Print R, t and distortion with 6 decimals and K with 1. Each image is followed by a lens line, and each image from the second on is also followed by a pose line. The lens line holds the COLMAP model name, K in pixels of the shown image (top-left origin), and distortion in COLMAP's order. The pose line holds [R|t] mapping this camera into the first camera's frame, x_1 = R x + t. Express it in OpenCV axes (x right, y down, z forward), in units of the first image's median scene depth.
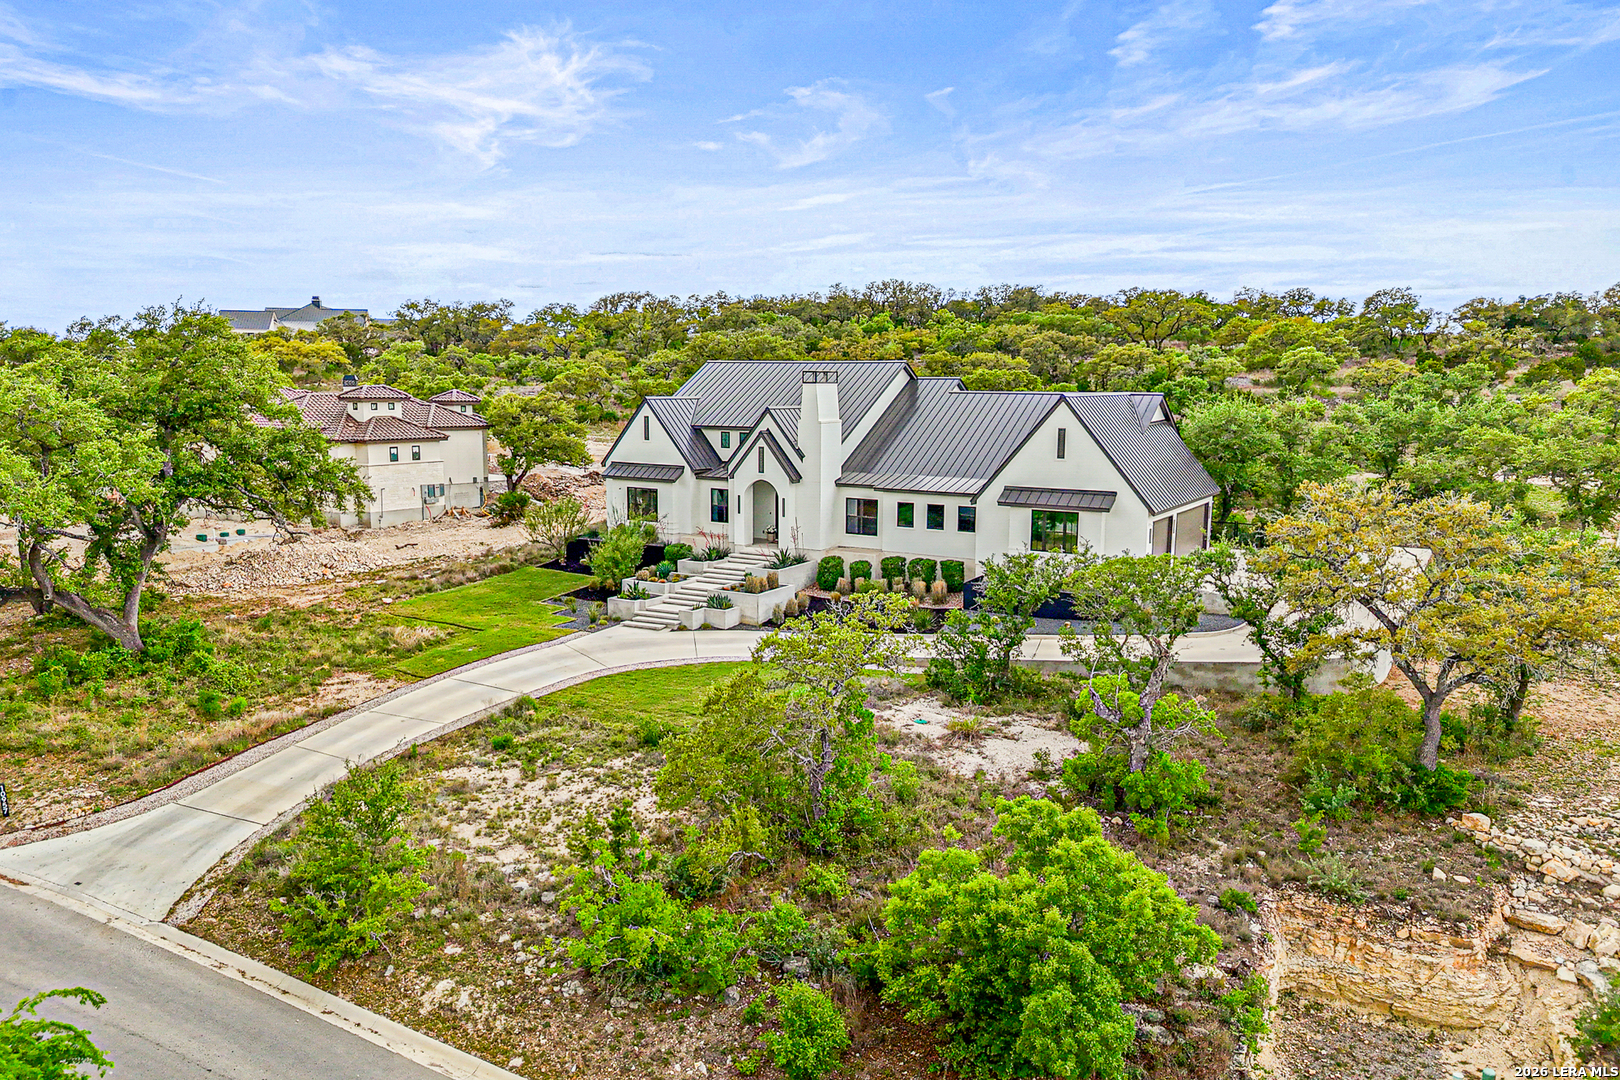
lens RADIAL K [[1192.2, 0, 810.0], [0, 1192.2, 540.0], [0, 0, 1]] dist [0.005276, 0.001825]
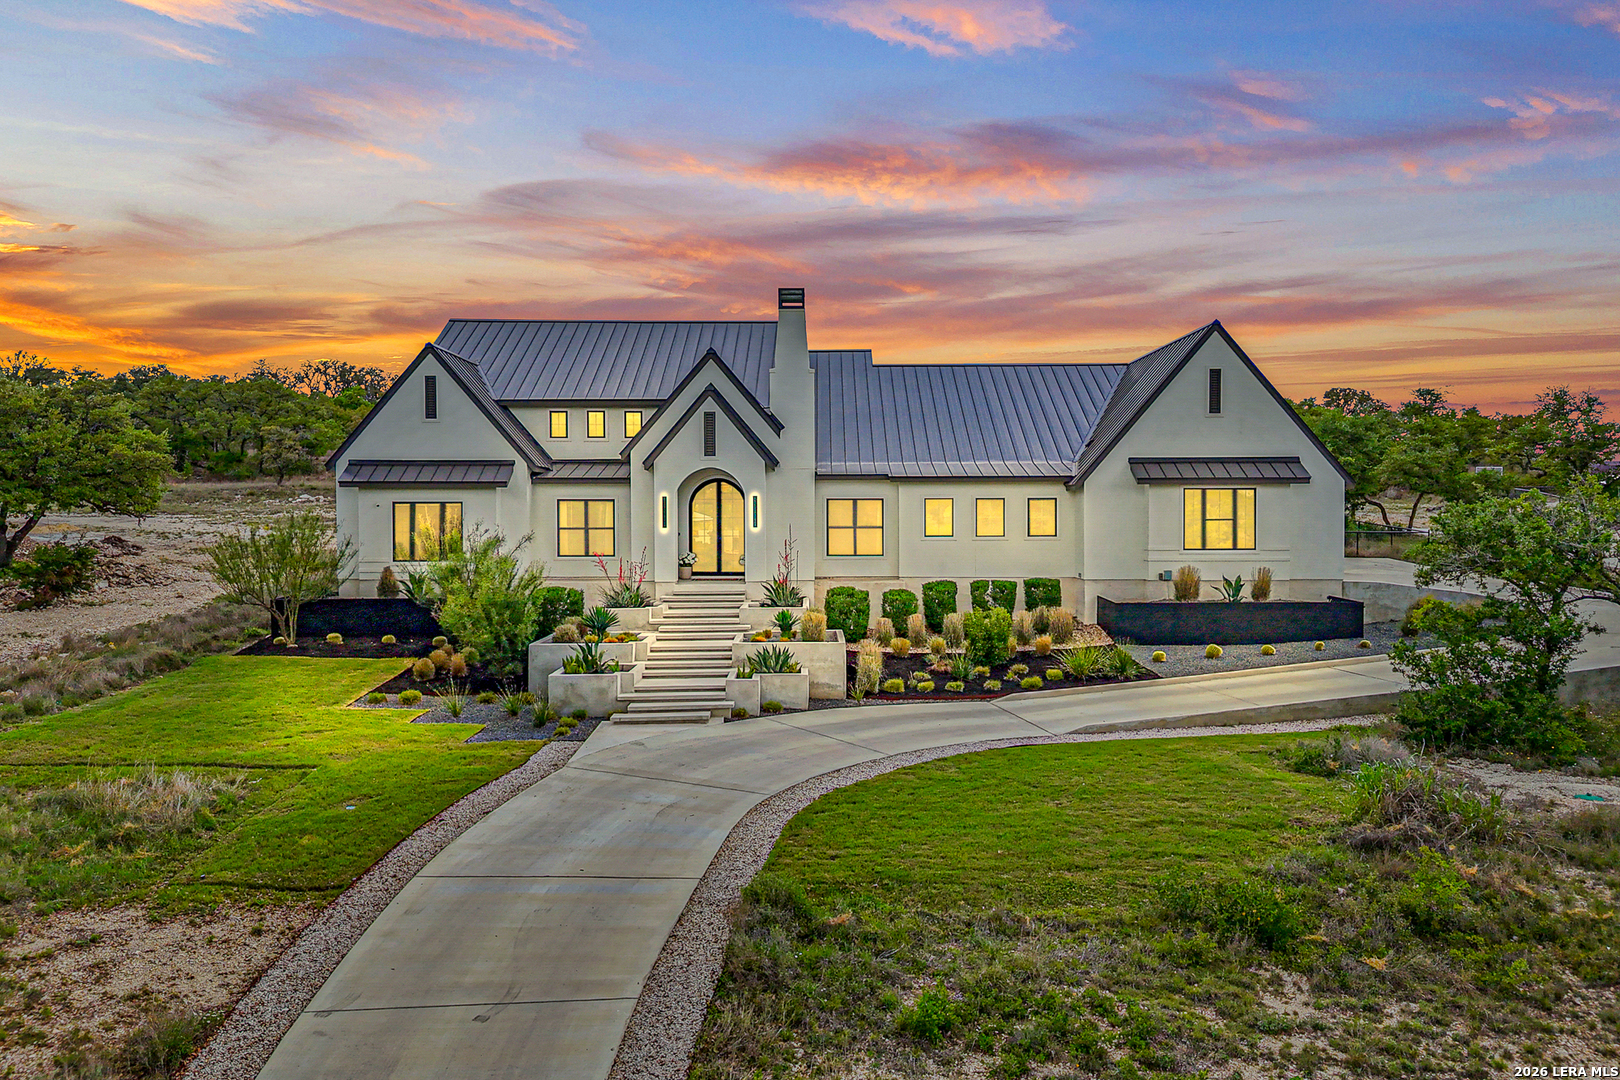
lens RADIAL K [[1192.2, 0, 810.0], [0, 1192.2, 540.0], [0, 0, 1]] dist [0.005276, 0.001825]
pose [[0.839815, -0.016352, 0.542626, -0.336595], [0.085255, 0.991116, -0.102081, 0.051630], [-0.536136, 0.131990, 0.833749, 0.519071]]
